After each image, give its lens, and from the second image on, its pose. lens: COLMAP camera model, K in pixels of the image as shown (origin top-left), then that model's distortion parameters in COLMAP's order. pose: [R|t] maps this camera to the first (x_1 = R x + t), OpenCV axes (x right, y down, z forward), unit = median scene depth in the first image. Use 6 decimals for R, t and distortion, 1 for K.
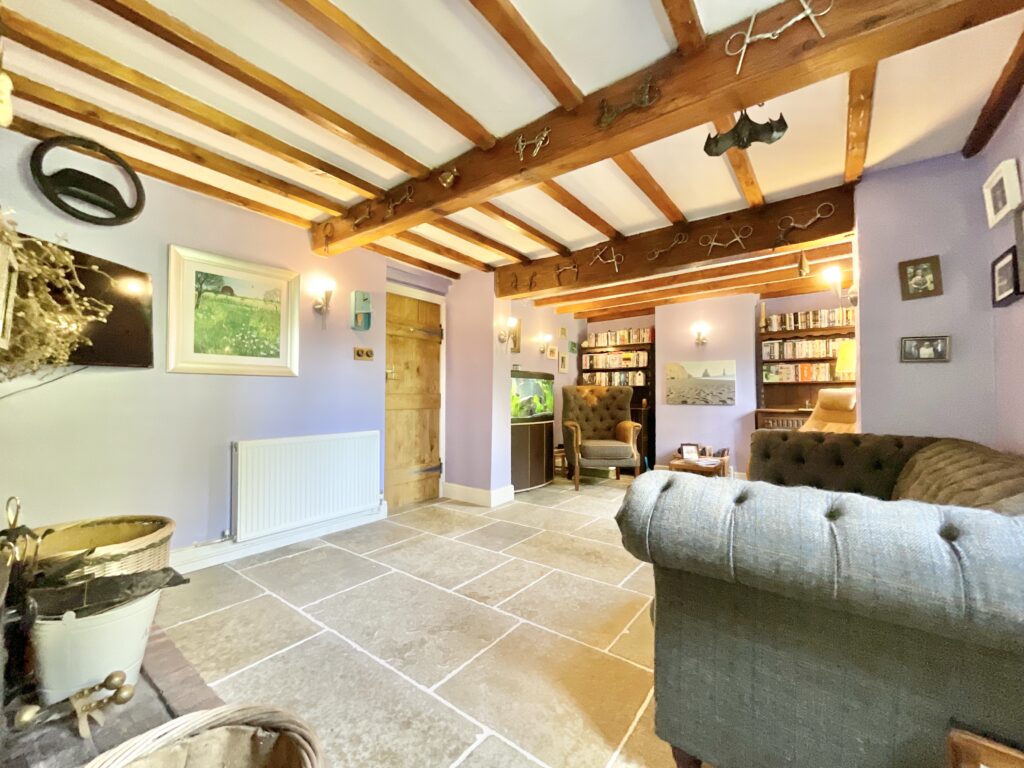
lens RADIAL K [[417.4, 0, 511.6], [0, 417.4, 385.3], [0, 0, 1]] dist [-0.004220, -0.000207]
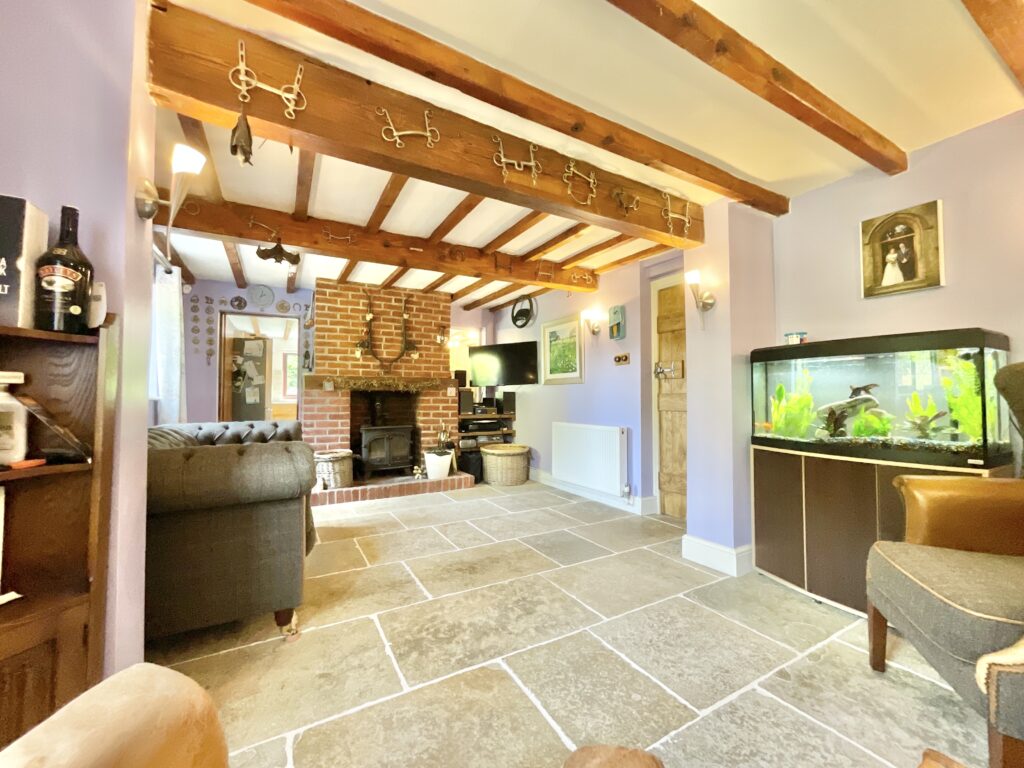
lens RADIAL K [[417.4, 0, 512.7], [0, 417.4, 386.1], [0, 0, 1]] dist [-0.004220, -0.000207]
pose [[-0.390011, -0.022445, -0.920537, 1.007968], [0.024349, 0.999102, -0.034676, 0.037273], [0.920488, -0.035938, -0.389114, 1.456609]]
